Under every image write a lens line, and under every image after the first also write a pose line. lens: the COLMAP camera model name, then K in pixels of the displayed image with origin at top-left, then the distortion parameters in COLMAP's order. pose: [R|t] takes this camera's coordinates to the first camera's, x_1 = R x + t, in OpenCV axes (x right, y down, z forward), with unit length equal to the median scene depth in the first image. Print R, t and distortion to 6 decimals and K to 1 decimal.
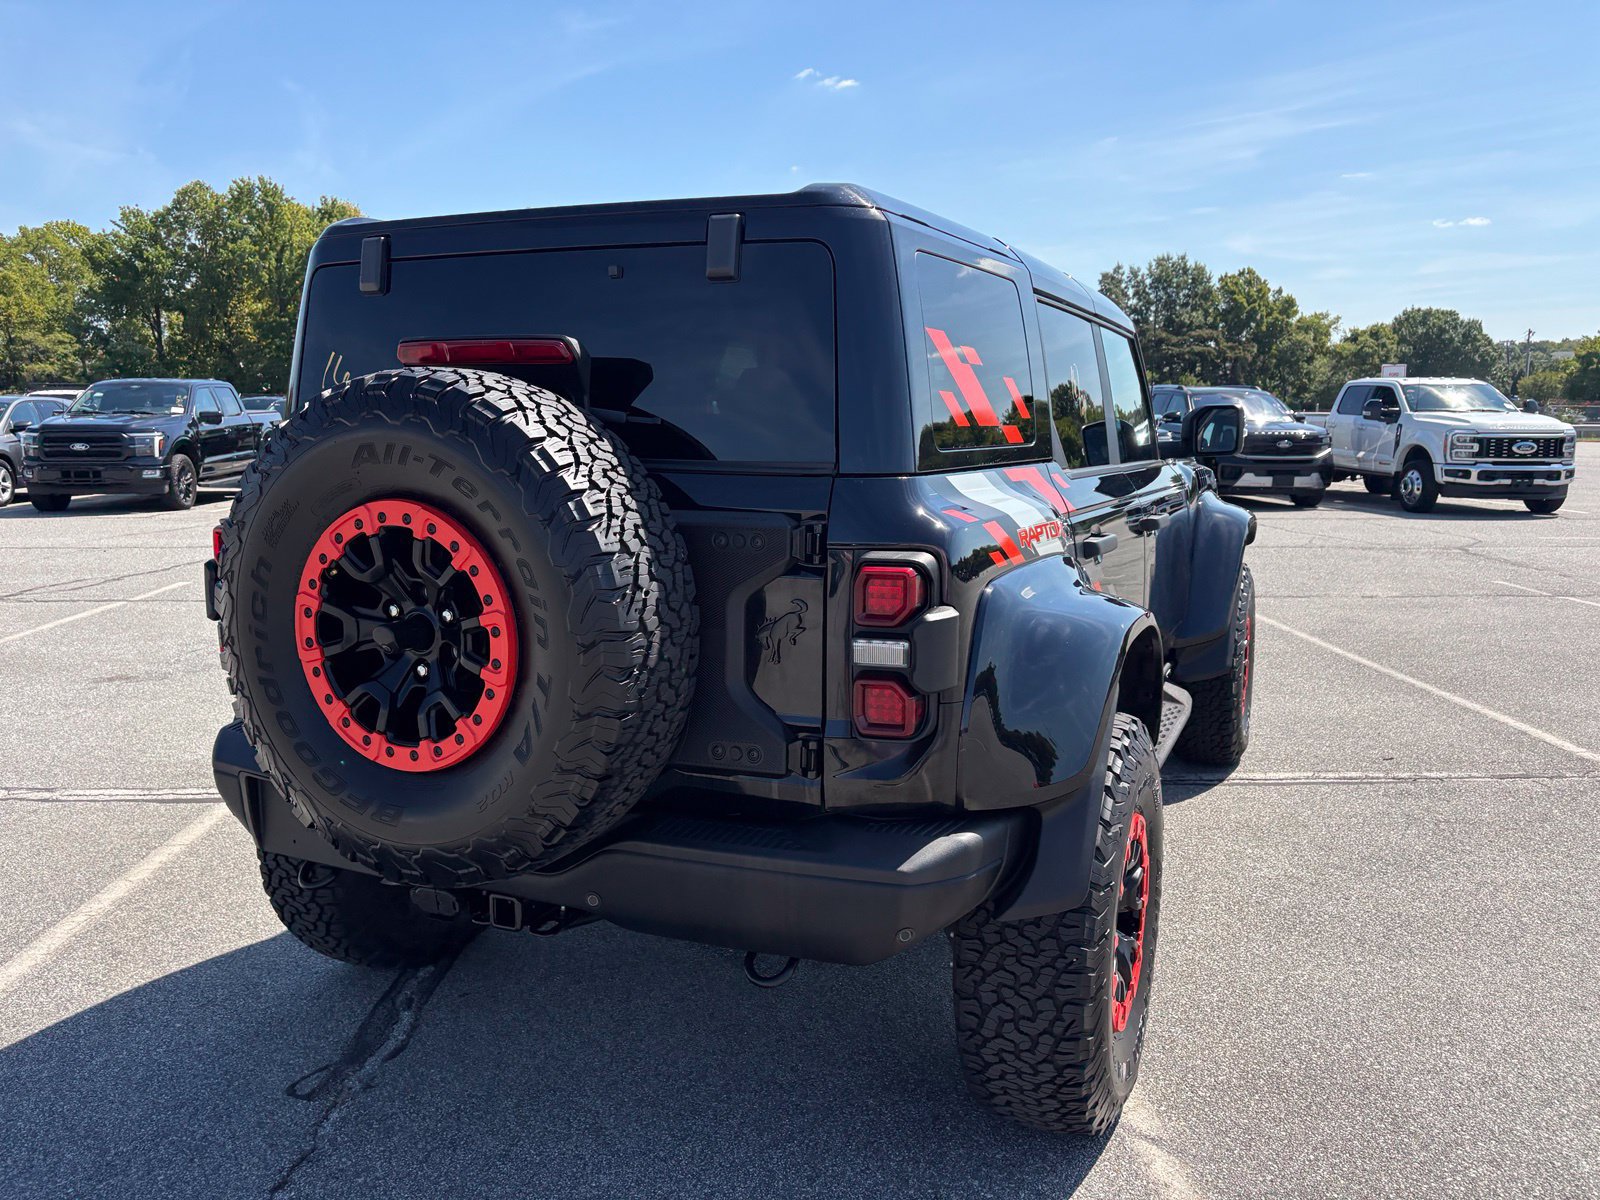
lens RADIAL K [[1213.8, 0, 816.5], [0, 1213.8, 592.0], [0, 0, 1]] dist [0.008316, 0.000810]
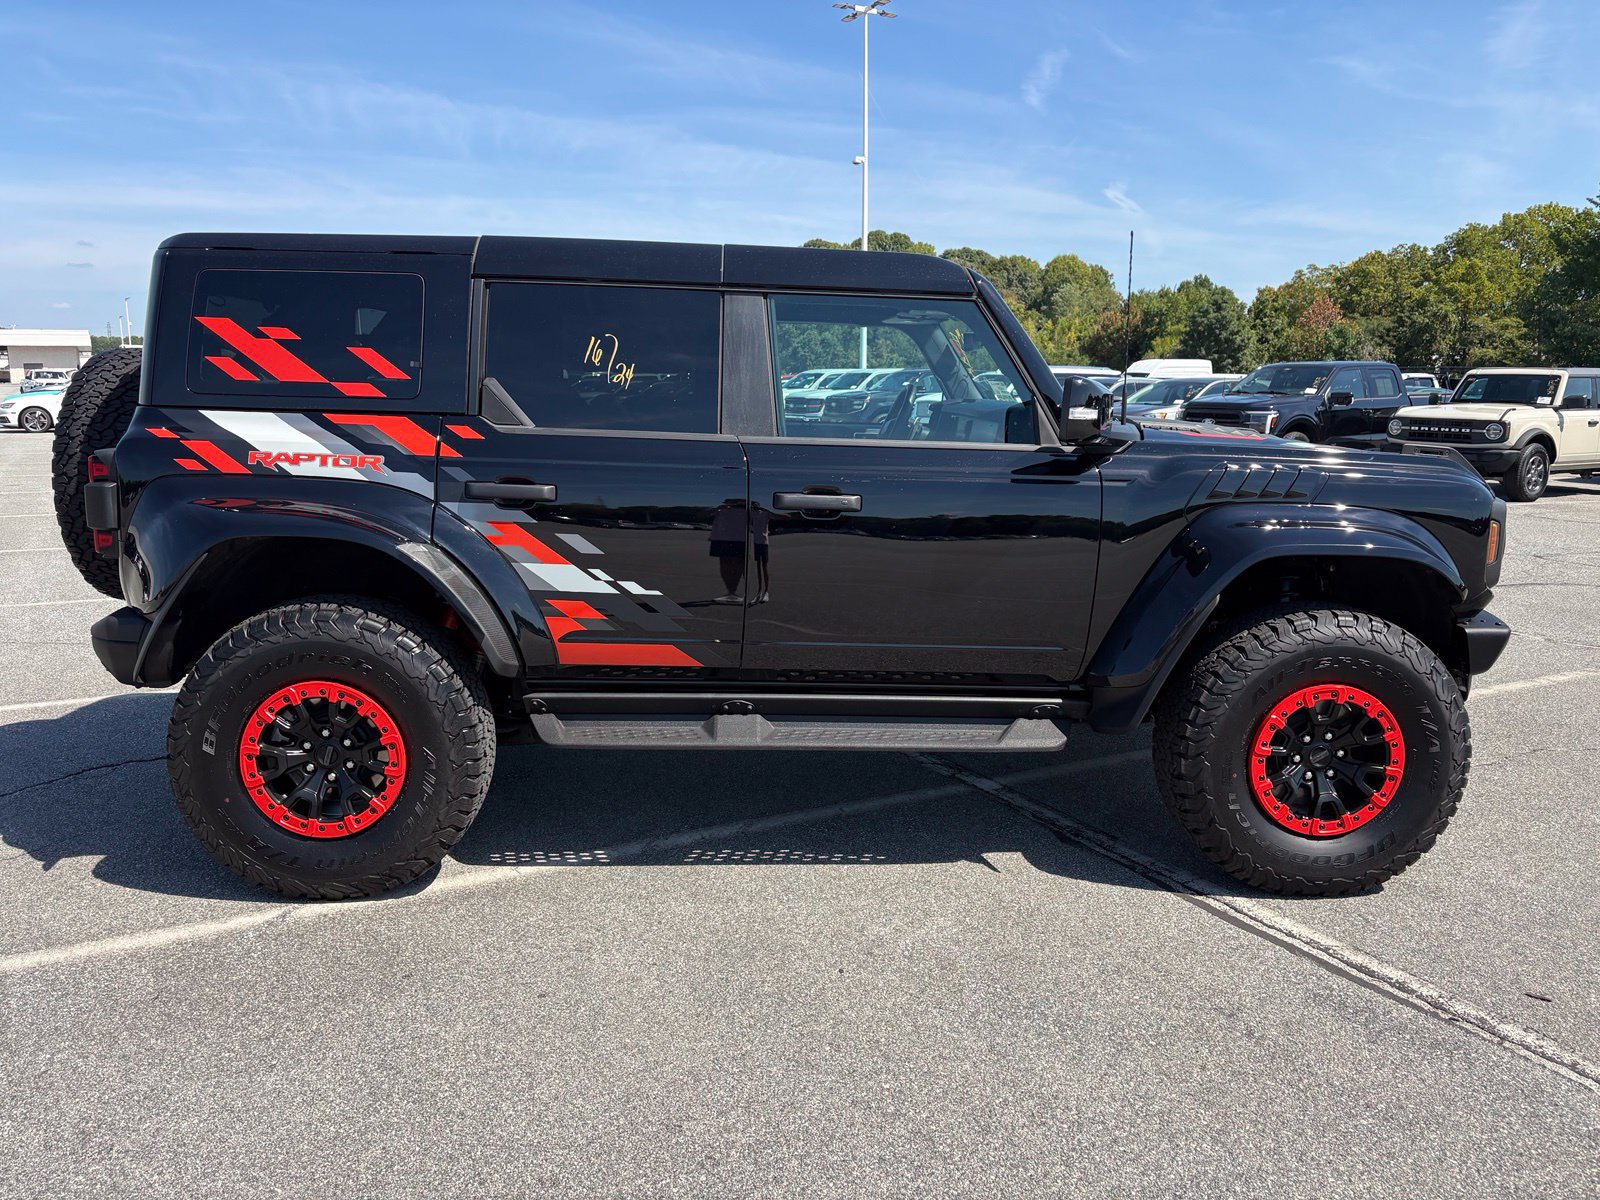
lens RADIAL K [[1214.2, 0, 800.0], [0, 1214.2, 600.0], [0, 0, 1]] dist [0.048123, -0.052282]
pose [[0.447135, 0.163609, -0.879376, 2.039425], [-0.148596, 0.983055, 0.107342, -0.150463], [0.882037, 0.082675, 0.463870, 1.040094]]
